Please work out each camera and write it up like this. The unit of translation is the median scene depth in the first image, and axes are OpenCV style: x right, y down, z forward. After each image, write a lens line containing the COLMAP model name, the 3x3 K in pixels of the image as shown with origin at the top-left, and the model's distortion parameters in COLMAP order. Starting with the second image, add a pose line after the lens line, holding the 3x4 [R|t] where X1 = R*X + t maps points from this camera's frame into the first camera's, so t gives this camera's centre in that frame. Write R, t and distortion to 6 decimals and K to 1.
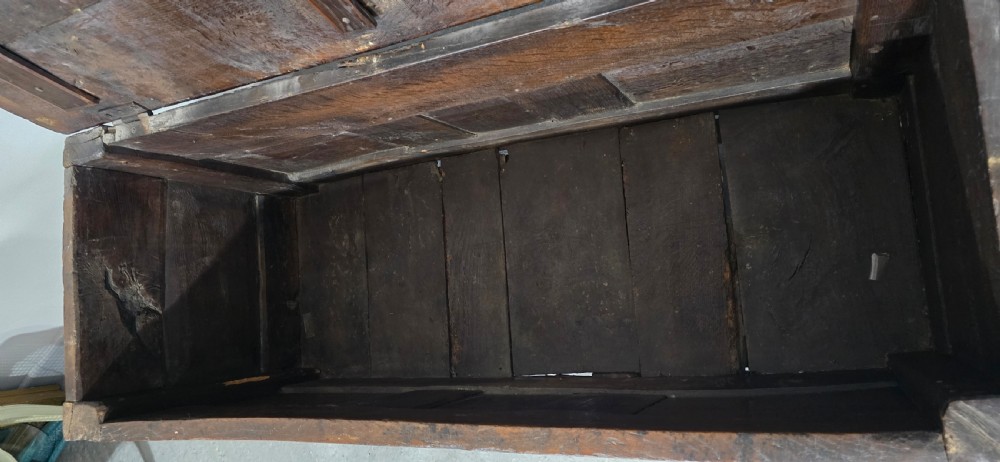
lens RADIAL K [[658.2, 0, 495.0], [0, 658.2, 219.4], [0, 0, 1]] dist [0.084214, -0.085657]
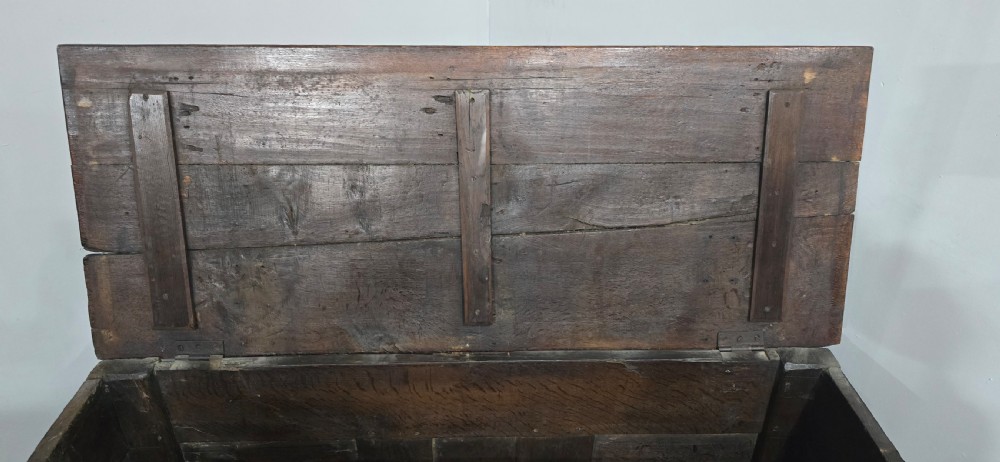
lens RADIAL K [[658.2, 0, 495.0], [0, 658.2, 219.4], [0, 0, 1]] dist [0.084214, -0.085657]
pose [[0.893913, 0.417756, 0.162477, -0.451951], [-0.104426, 0.546594, -0.830861, 0.716098], [-0.435906, 0.725751, 0.532232, 0.025873]]
